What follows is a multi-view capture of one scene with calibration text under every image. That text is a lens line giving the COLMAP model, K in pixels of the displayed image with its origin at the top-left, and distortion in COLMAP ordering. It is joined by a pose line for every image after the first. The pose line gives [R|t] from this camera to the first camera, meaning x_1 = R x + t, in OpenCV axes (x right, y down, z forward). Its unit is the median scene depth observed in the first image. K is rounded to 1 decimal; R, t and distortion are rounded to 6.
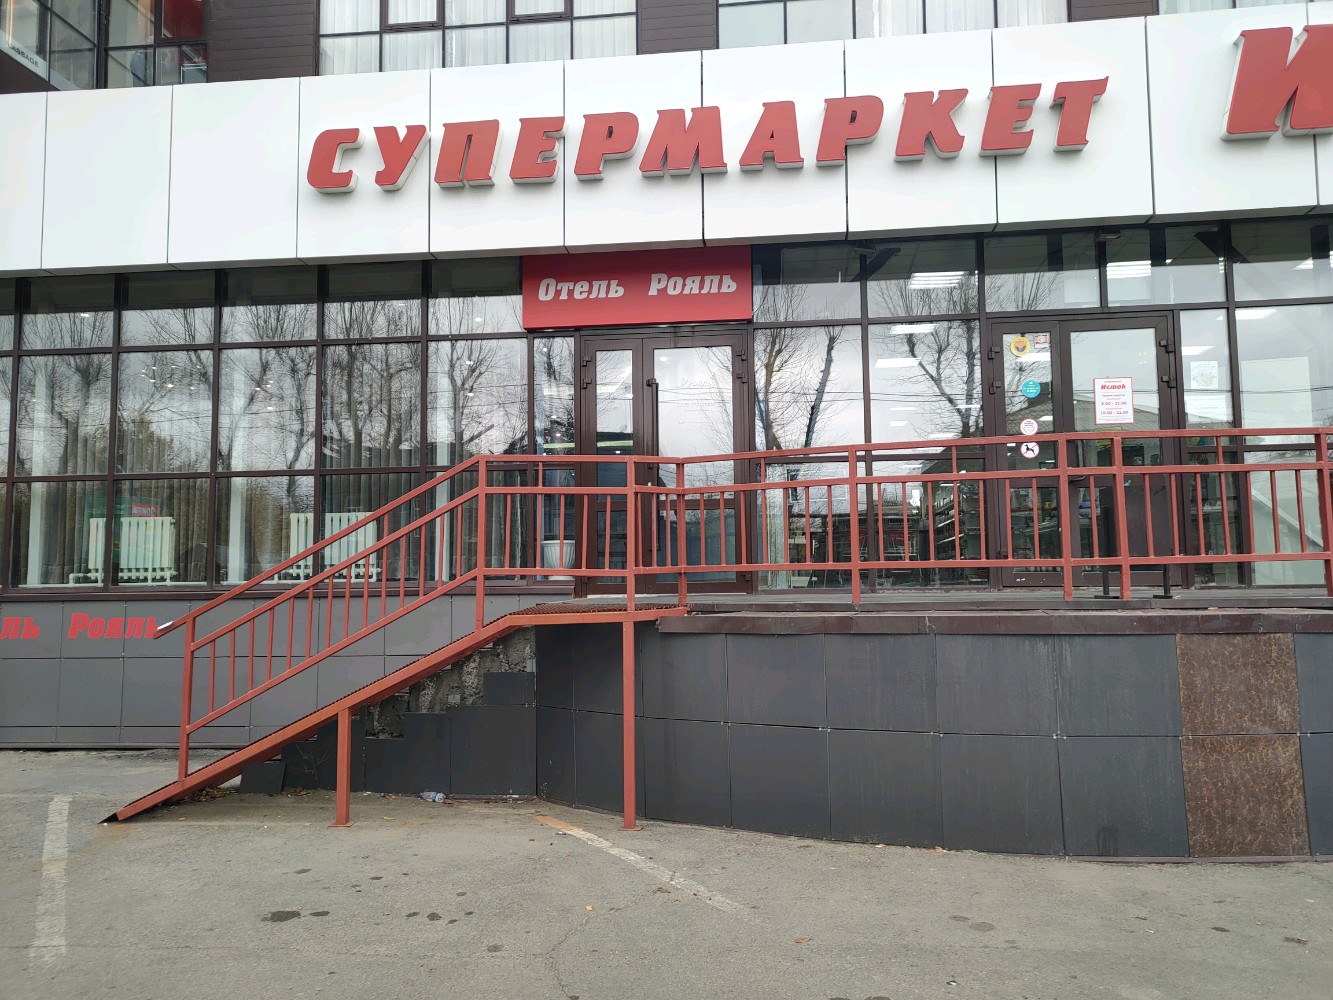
lens RADIAL K [[946.7, 0, 668.3], [0, 946.7, 500.8], [0, 0, 1]] dist [0.059631, -0.004974]
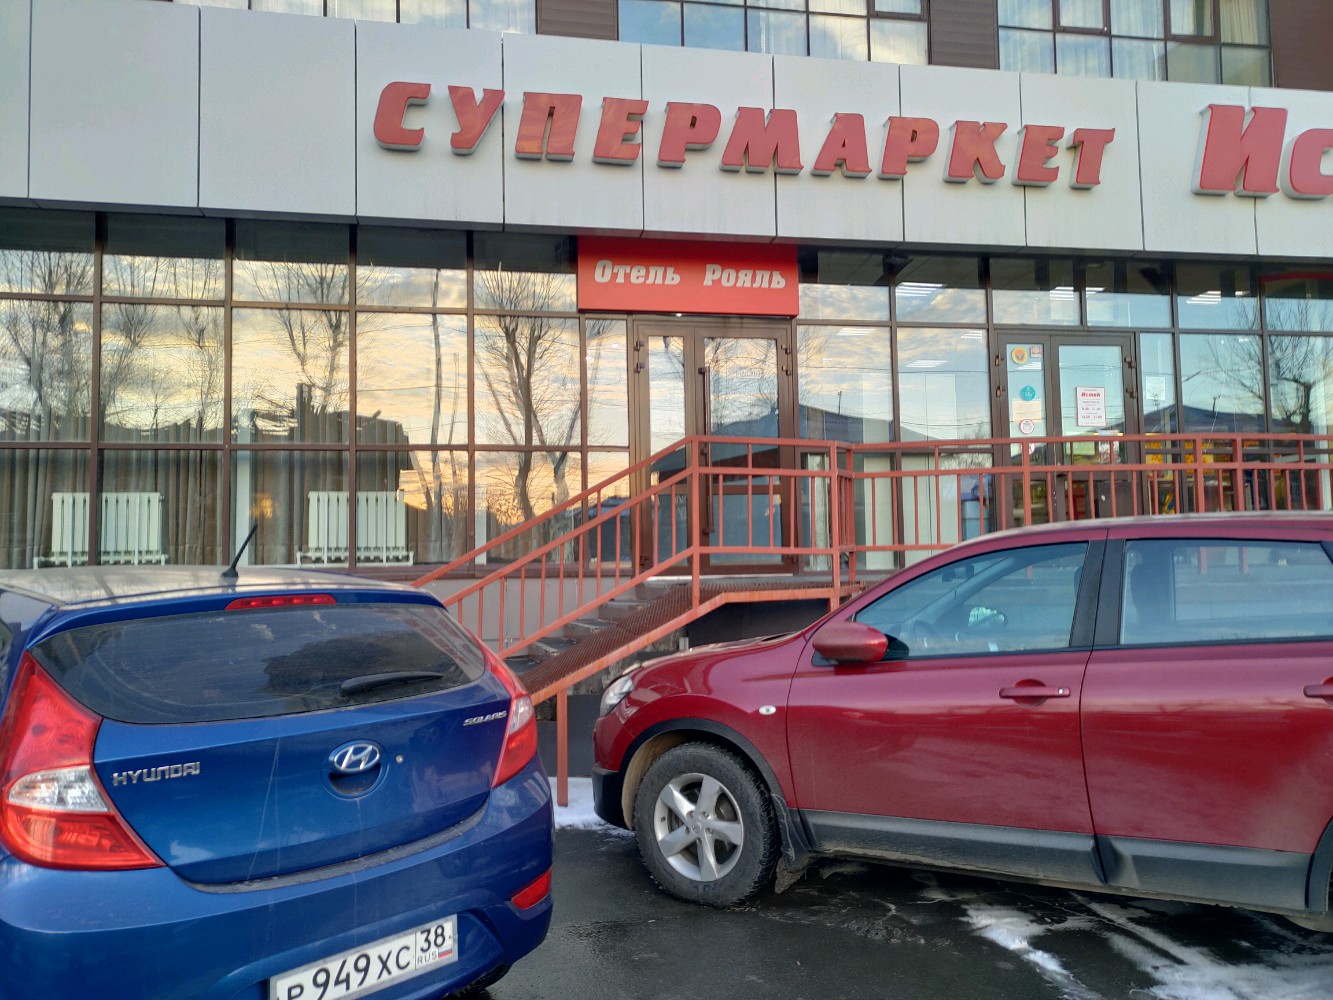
lens RADIAL K [[946.7, 0, 614.0], [0, 946.7, 502.8], [0, 0, 1]] dist [0.059631, -0.004974]
pose [[0.960713, 0.014759, 0.277152, -0.406307], [-0.018105, 0.999791, 0.009519, 0.010928], [-0.276953, -0.014163, 0.960779, 0.039969]]
